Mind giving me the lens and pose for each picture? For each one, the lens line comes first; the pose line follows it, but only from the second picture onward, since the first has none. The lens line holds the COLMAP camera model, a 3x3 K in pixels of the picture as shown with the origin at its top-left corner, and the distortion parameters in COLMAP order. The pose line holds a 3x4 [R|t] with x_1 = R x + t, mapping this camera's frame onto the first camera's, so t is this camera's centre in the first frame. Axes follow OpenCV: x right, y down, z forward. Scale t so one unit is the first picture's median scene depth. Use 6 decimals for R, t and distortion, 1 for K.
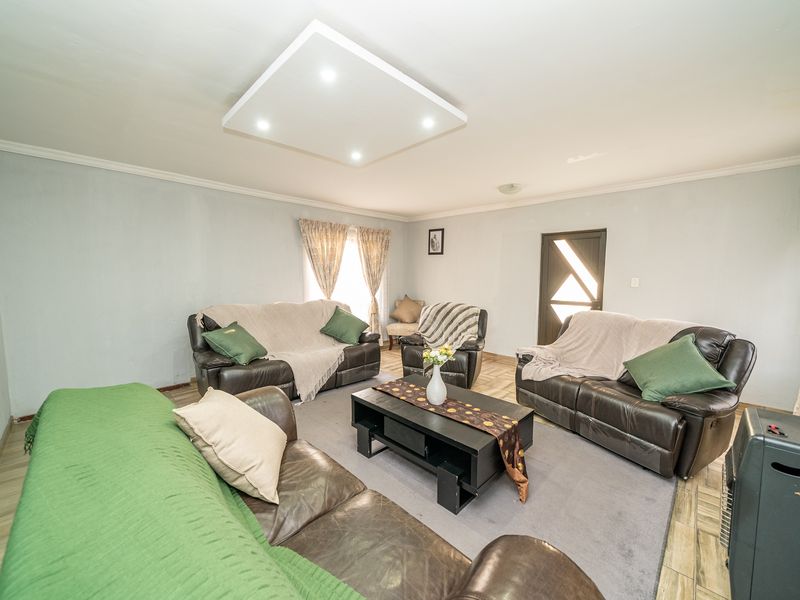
lens RADIAL K [[314.8, 0, 397.1], [0, 314.8, 300.3], [0, 0, 1]] dist [-0.002521, -0.000365]
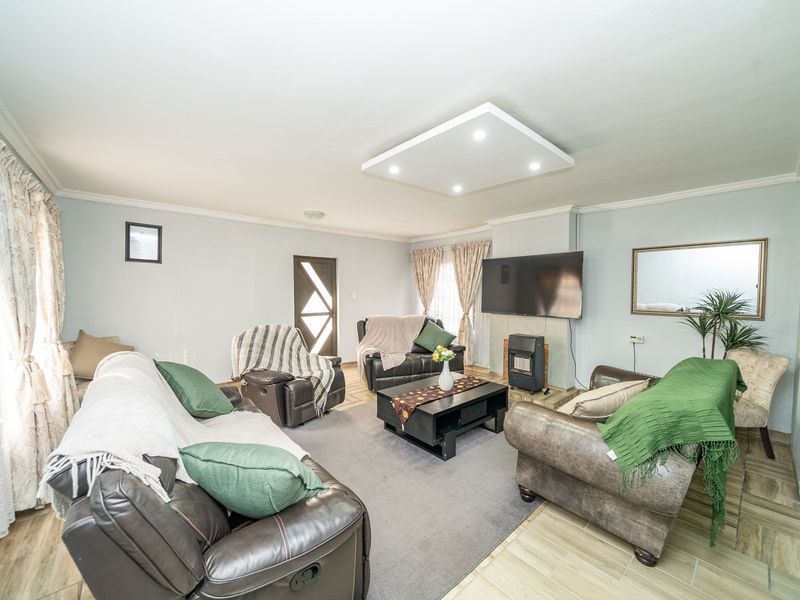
lens RADIAL K [[314.8, 0, 397.1], [0, 314.8, 300.3], [0, 0, 1]] dist [-0.002521, -0.000365]
pose [[0.080060, -0.036075, 0.996137, -0.682283], [0.084675, 0.995979, 0.029264, -0.058500], [-0.993187, 0.082005, 0.082793, 0.606762]]
